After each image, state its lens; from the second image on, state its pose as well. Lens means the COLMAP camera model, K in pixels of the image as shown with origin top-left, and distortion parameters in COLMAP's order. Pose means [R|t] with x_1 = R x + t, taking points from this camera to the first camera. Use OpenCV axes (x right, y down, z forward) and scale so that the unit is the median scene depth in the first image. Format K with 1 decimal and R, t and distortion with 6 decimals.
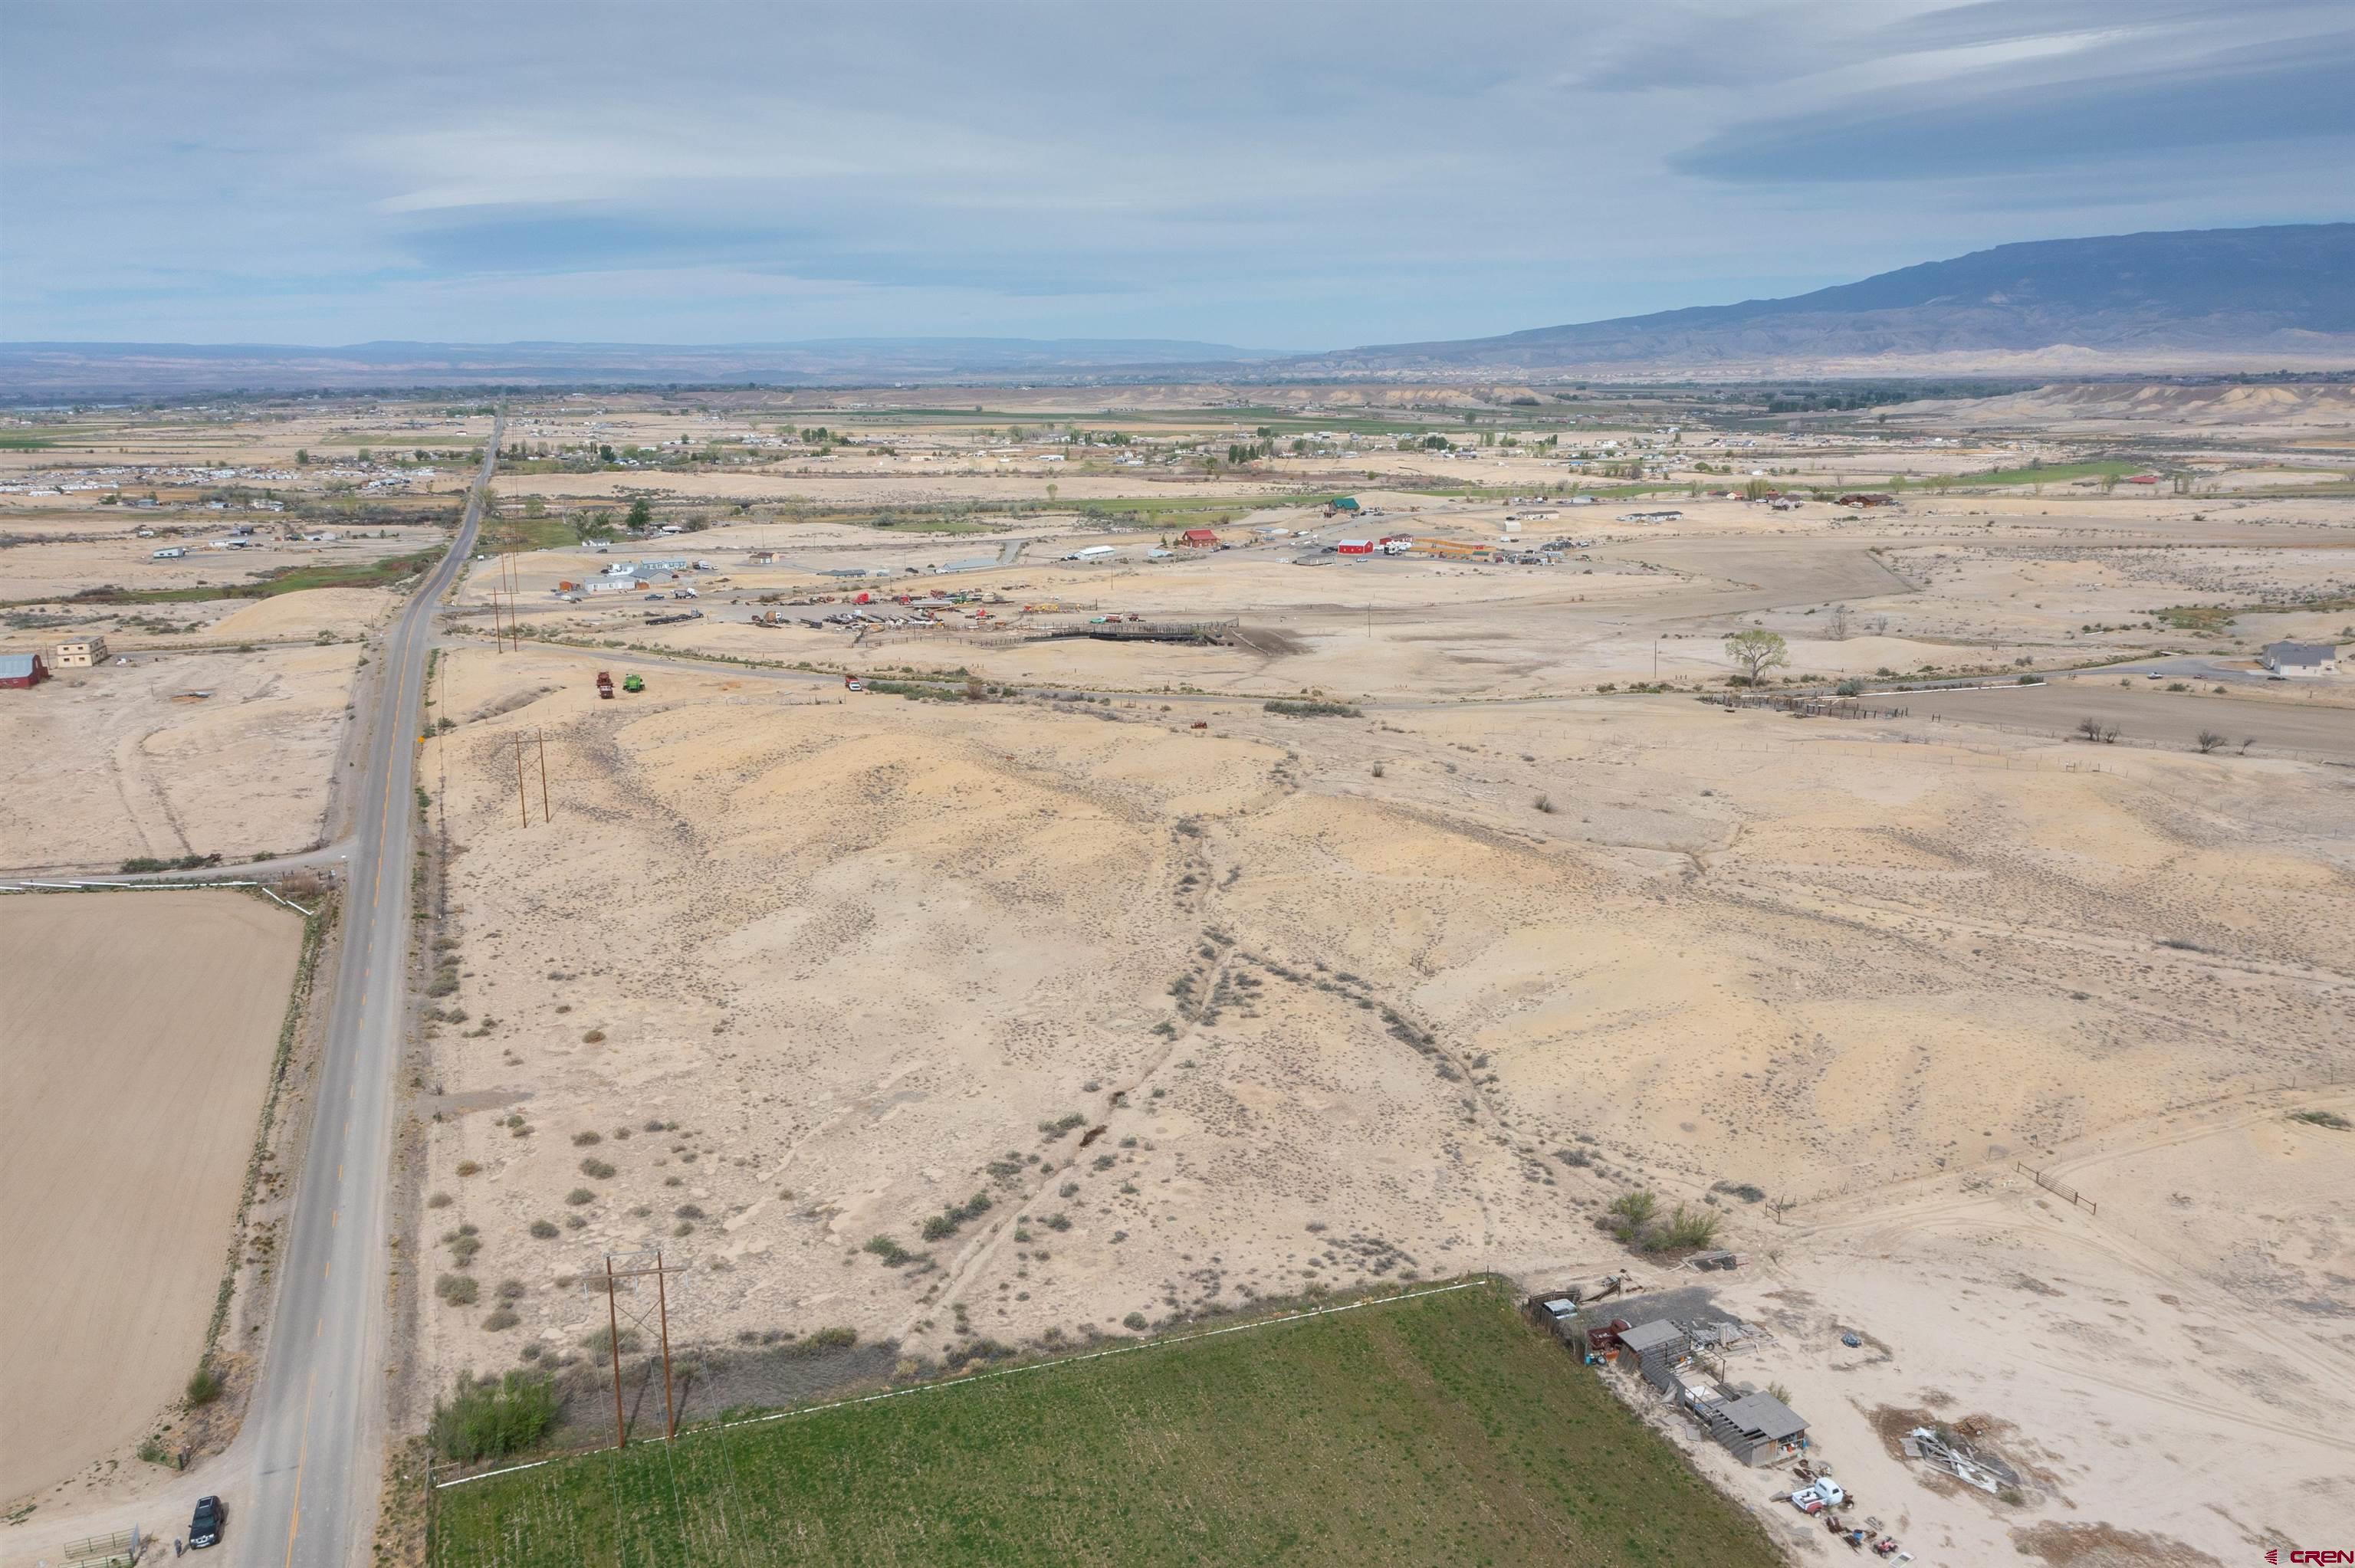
lens RADIAL K [[1865.3, 0, 1170.1], [0, 1865.3, 780.4], [0, 0, 1]] dist [-0.013362, 0.004539]
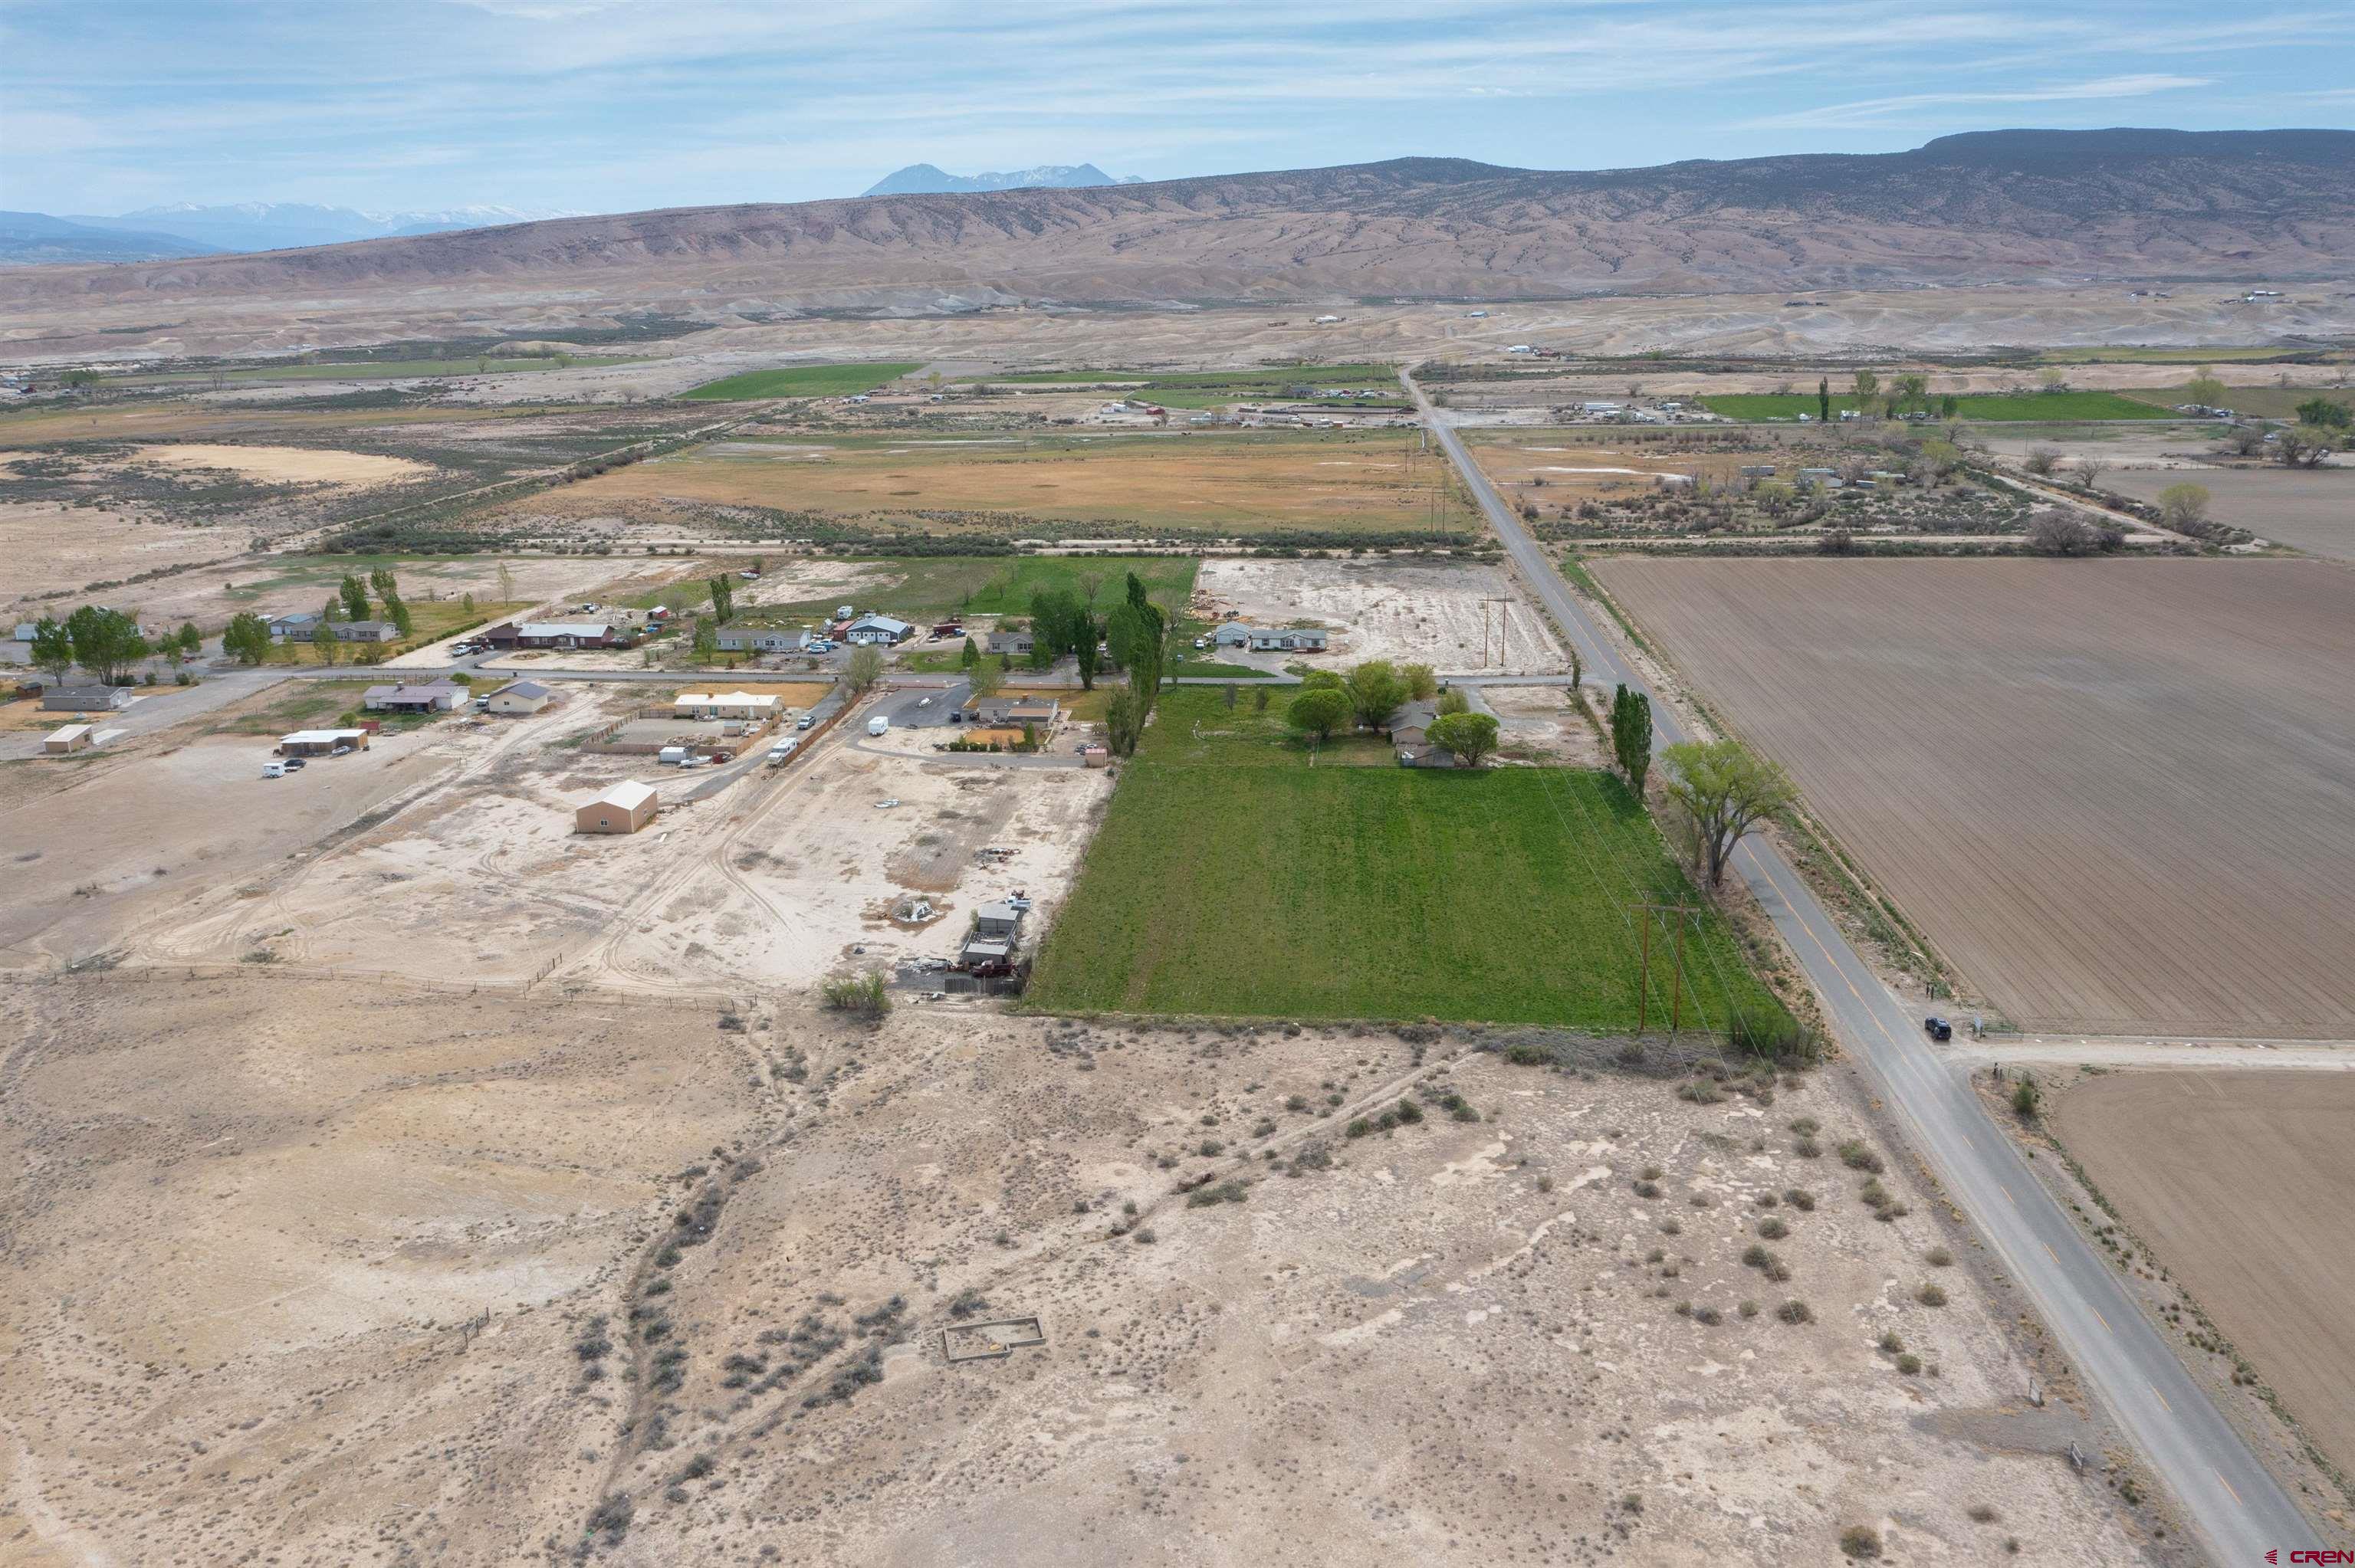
lens RADIAL K [[1865.3, 0, 1170.9], [0, 1865.3, 772.1], [0, 0, 1]] dist [-0.013362, 0.004539]
pose [[-0.905918, -0.089640, 0.413857, -0.314237], [0.116824, 0.886501, 0.447737, -0.313734], [-0.407020, 0.453961, -0.792625, 1.339548]]
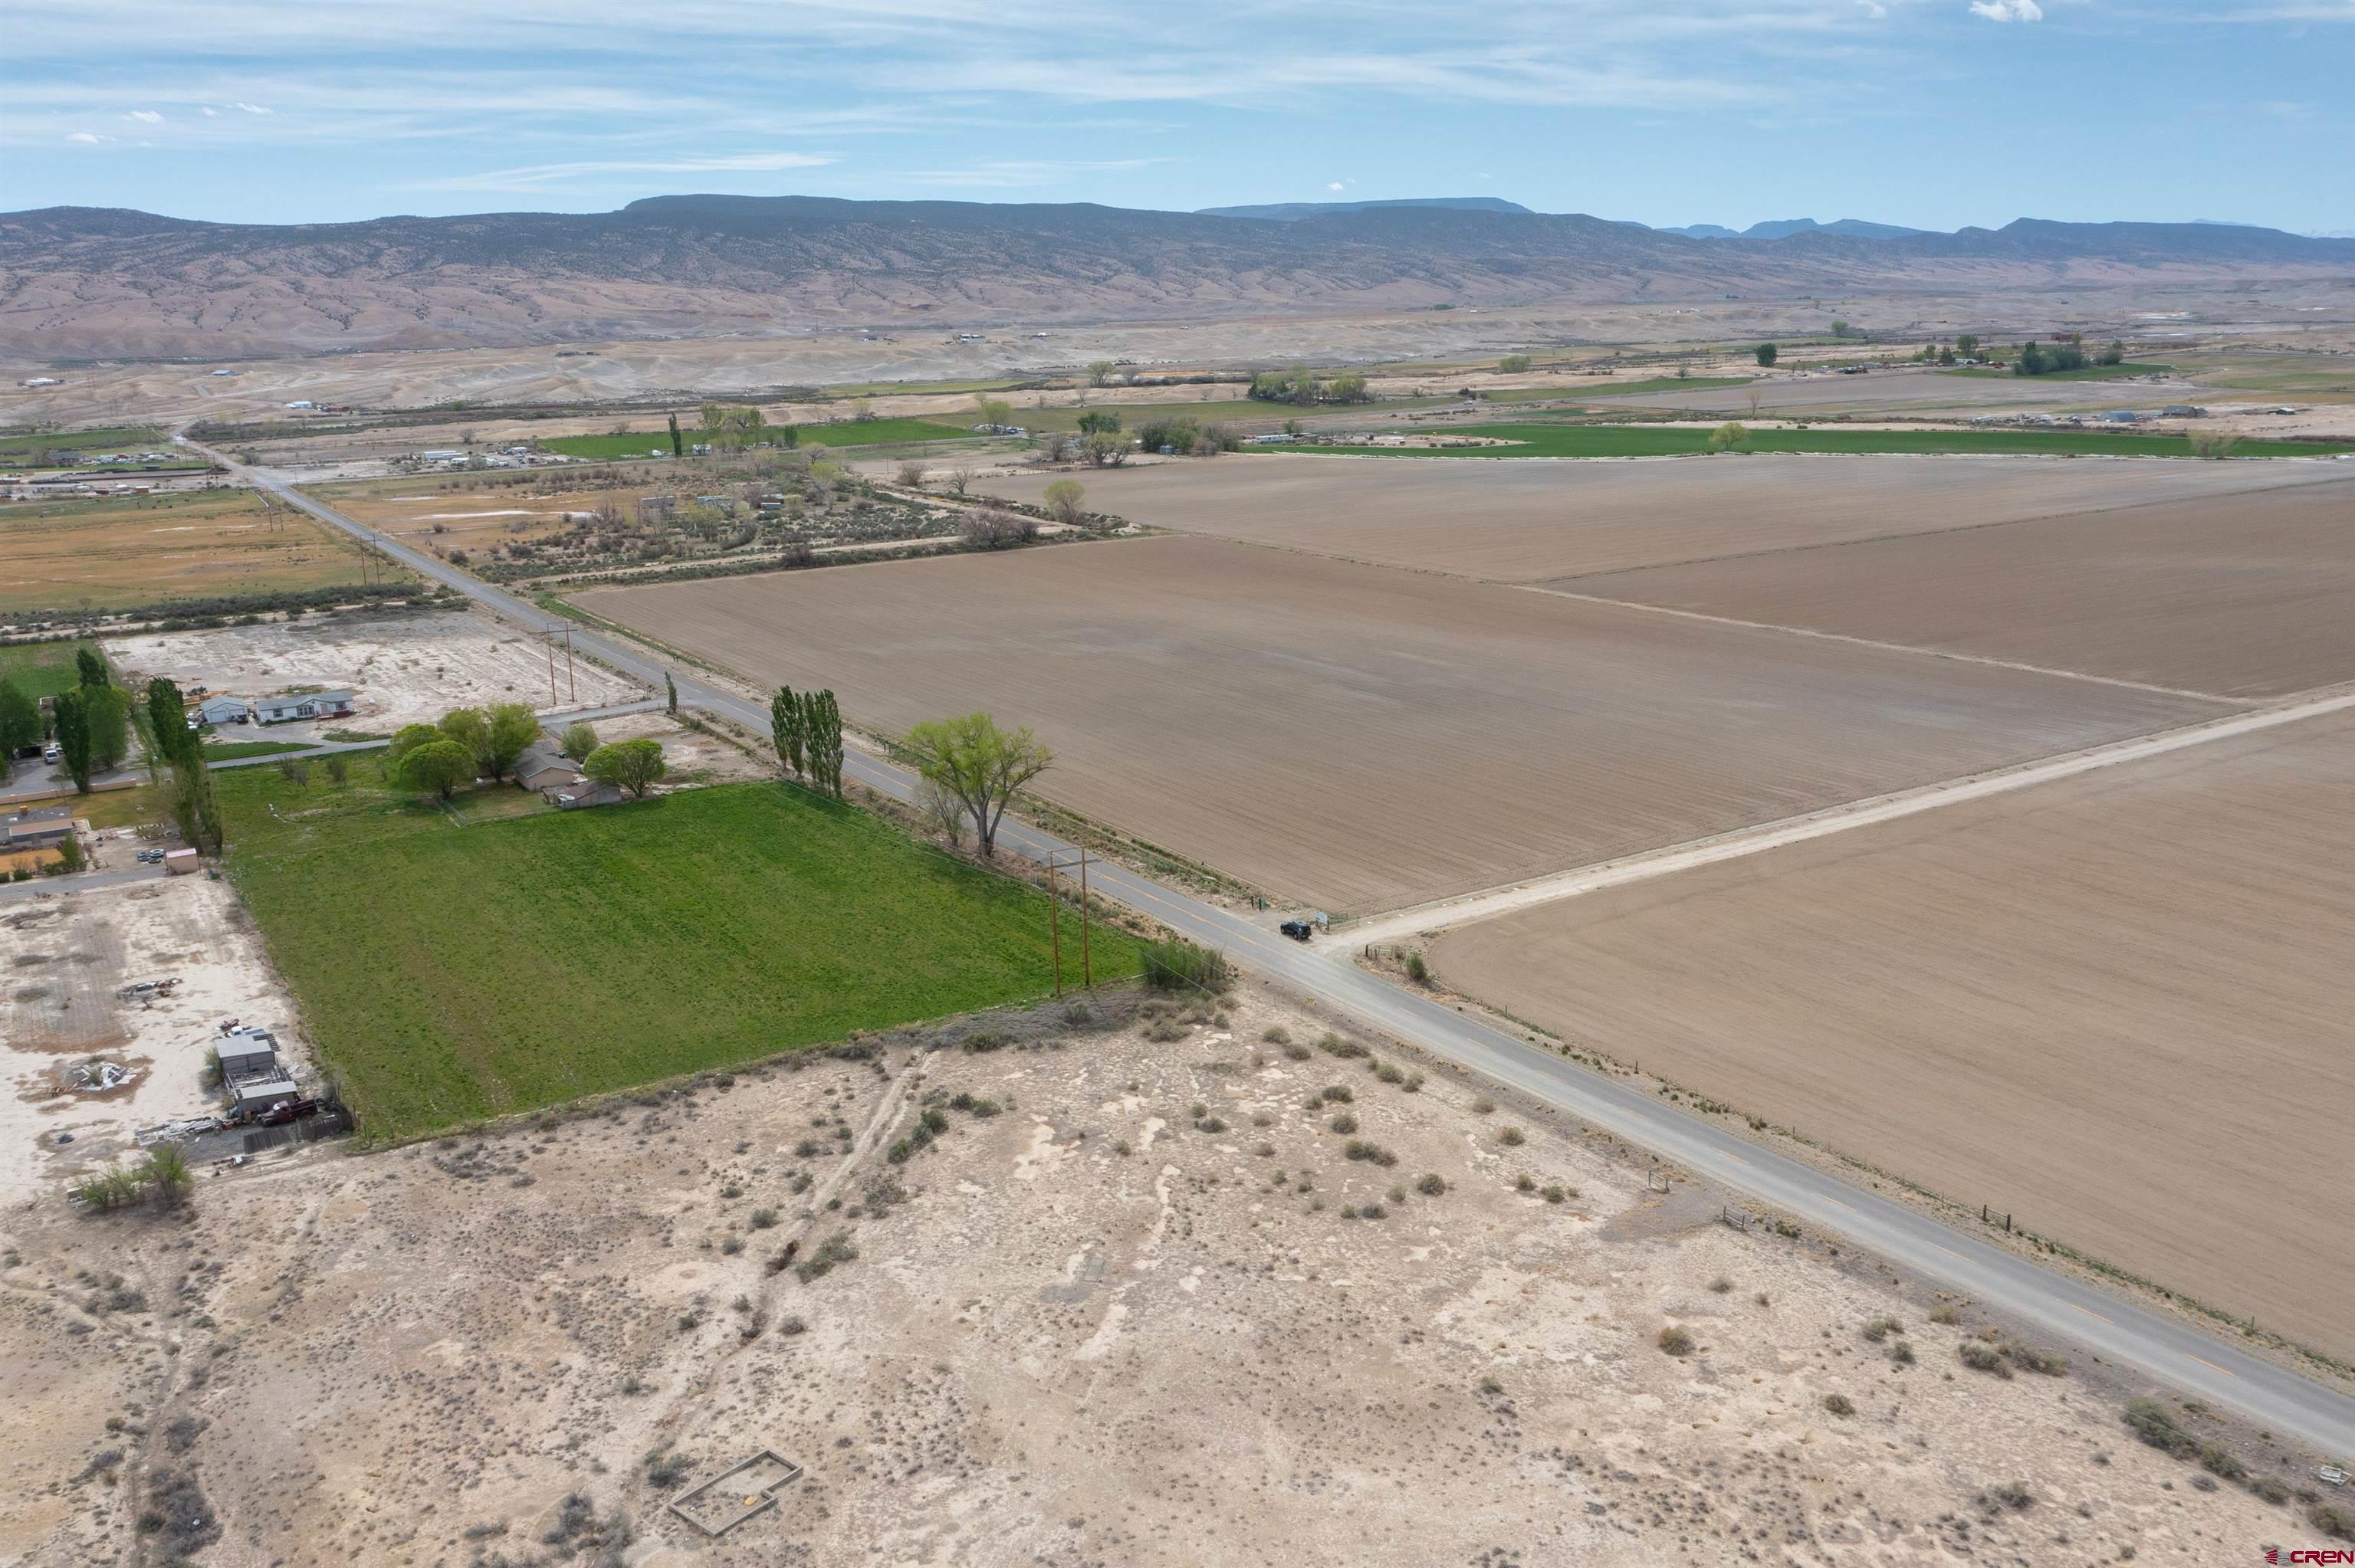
lens RADIAL K [[1865.3, 0, 1171.9], [0, 1865.3, 777.2], [0, 0, 1]] dist [-0.013362, 0.004539]
pose [[-0.977170, 0.080241, -0.196723, -0.051566], [-0.018401, 0.890493, 0.454624, -0.268071], [0.211660, 0.447865, -0.868687, 1.322712]]
